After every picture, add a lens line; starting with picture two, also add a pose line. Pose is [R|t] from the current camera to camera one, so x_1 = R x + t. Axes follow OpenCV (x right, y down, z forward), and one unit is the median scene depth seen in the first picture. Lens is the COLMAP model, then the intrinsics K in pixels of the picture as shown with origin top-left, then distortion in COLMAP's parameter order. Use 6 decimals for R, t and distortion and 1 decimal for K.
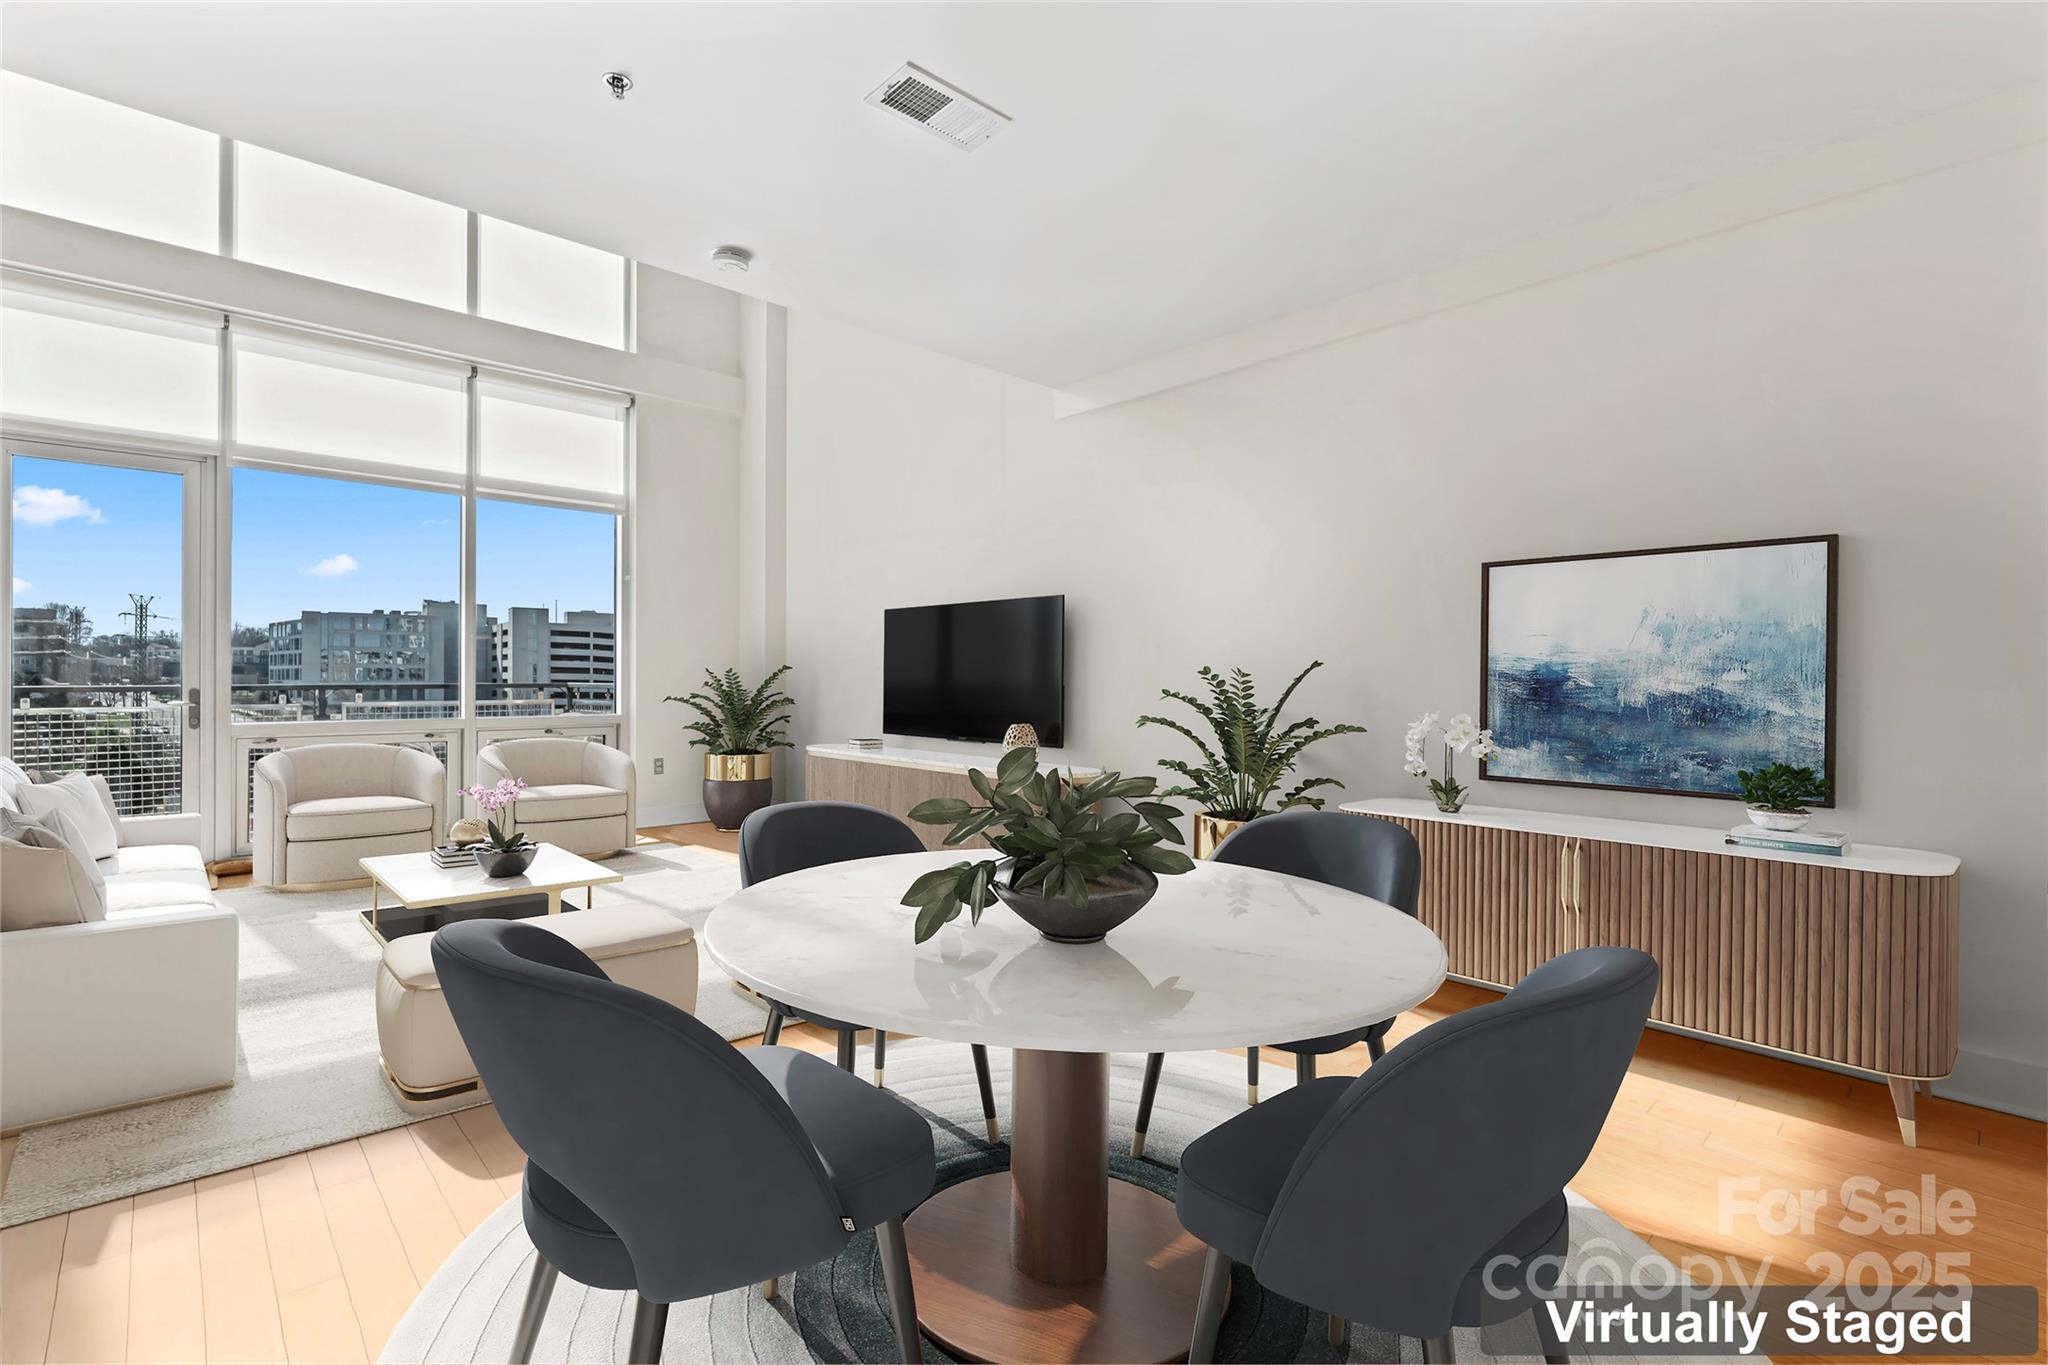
lens RADIAL K [[919.5, 0, 1032.3], [0, 919.5, 678.8], [0, 0, 1]] dist [-0.000771, -0.000252]
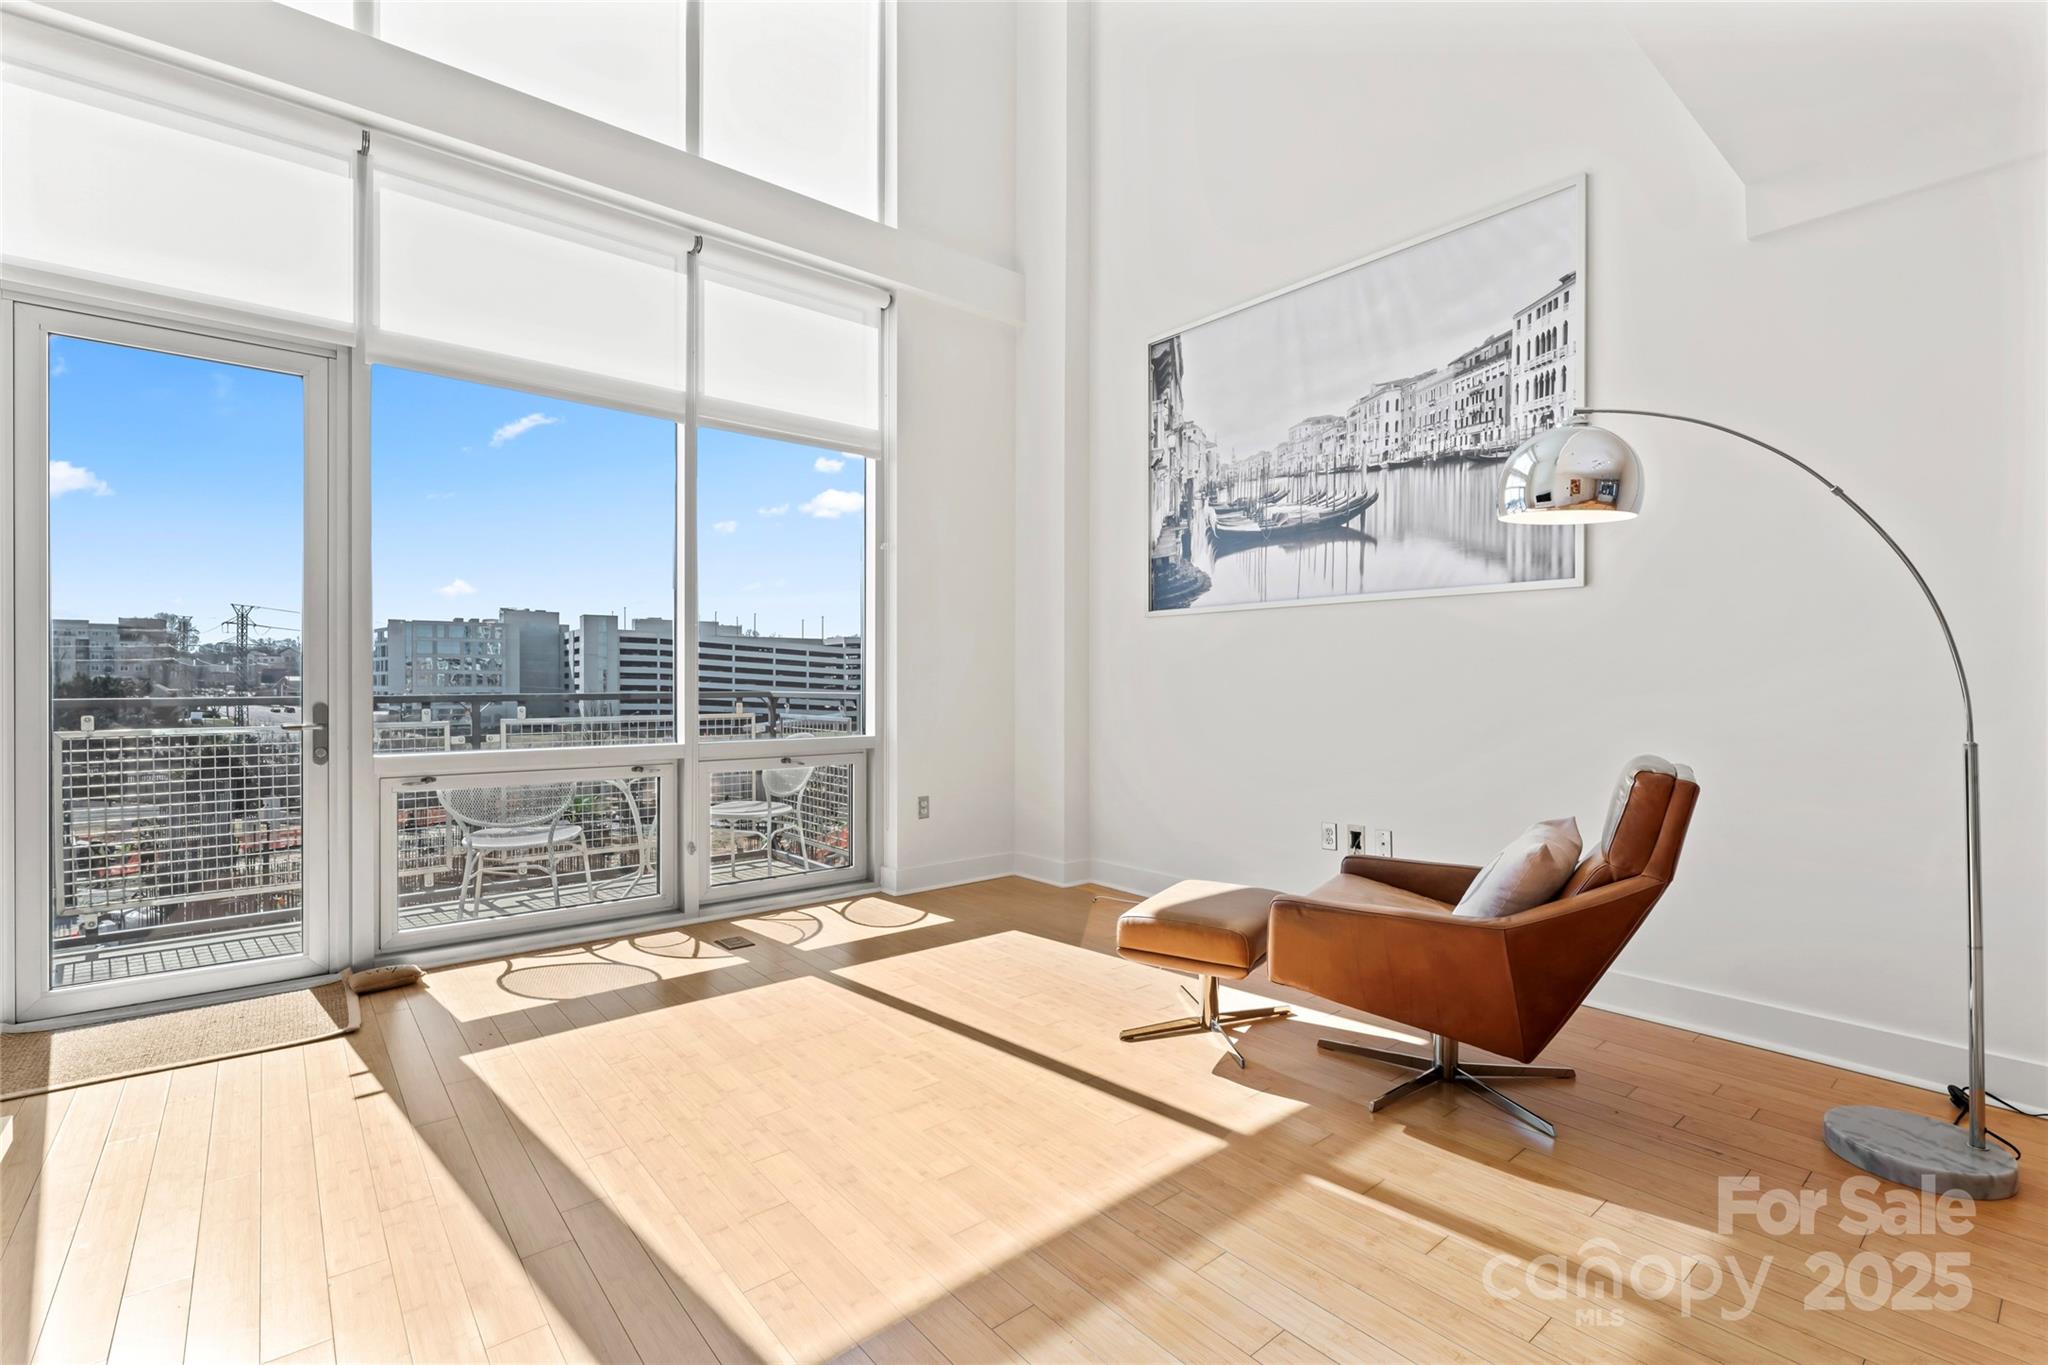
lens RADIAL K [[919.5, 0, 1037.8], [0, 919.5, 687.1], [0, 0, 1]] dist [-0.000771, -0.000252]
pose [[0.998388, -0.001092, -0.056746, -0.310870], [0.001316, 0.999991, 0.003908, -0.002292], [0.056742, -0.003976, 0.998381, 0.319784]]
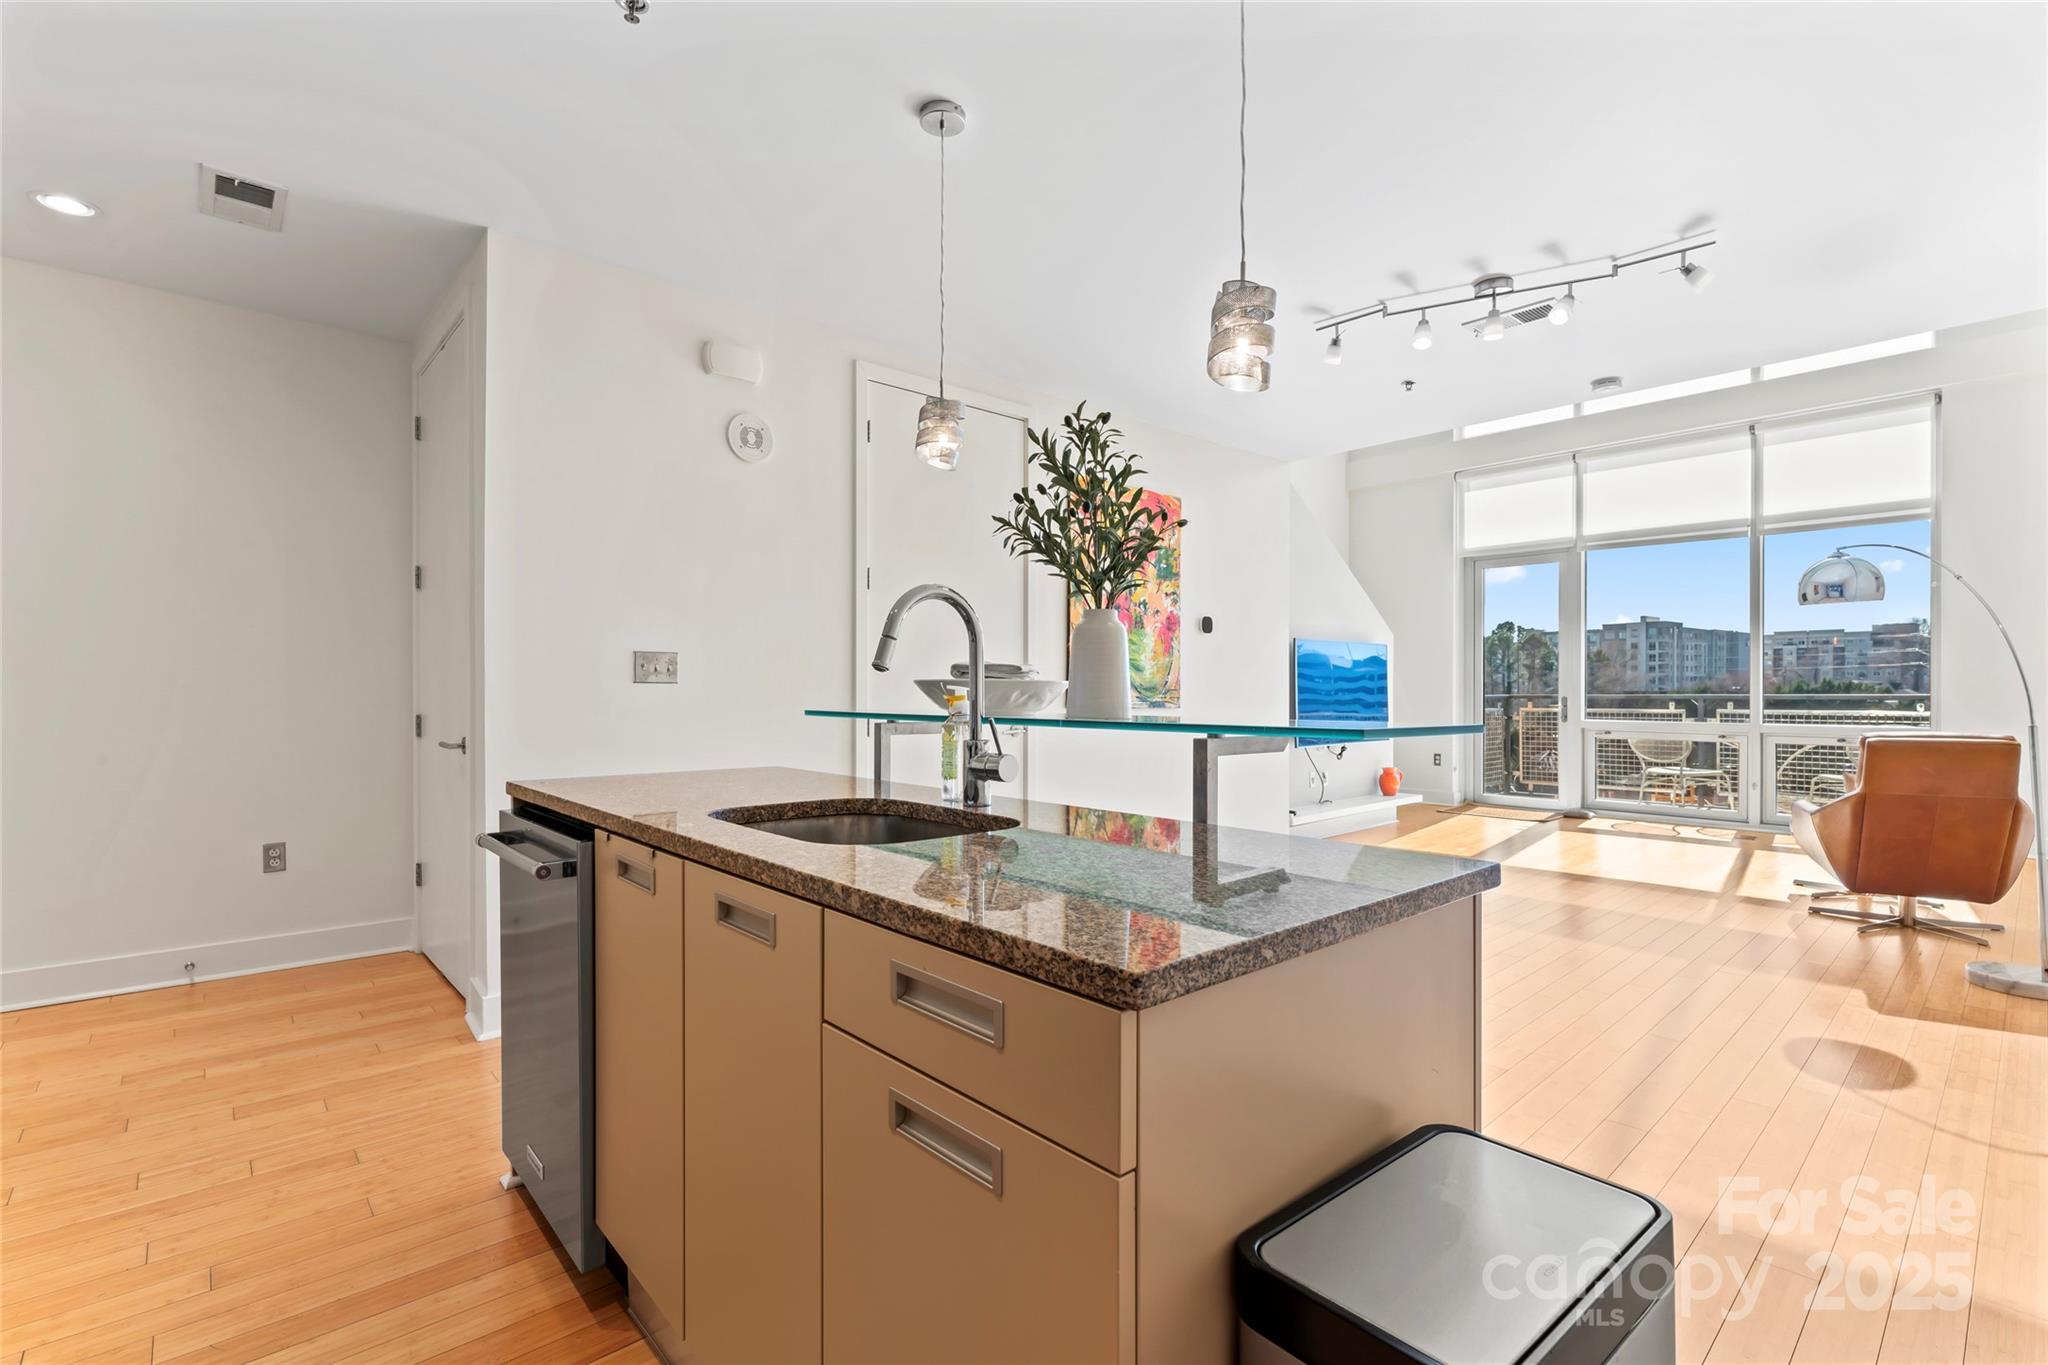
lens RADIAL K [[919.5, 0, 1020.9], [0, 919.5, 700.4], [0, 0, 1]] dist [-0.000771, -0.000252]
pose [[-0.017711, 0.010721, -0.999786, 0.581669], [0.001315, 0.999942, 0.010699, -0.001421], [0.999842, -0.001126, -0.017724, 0.083821]]
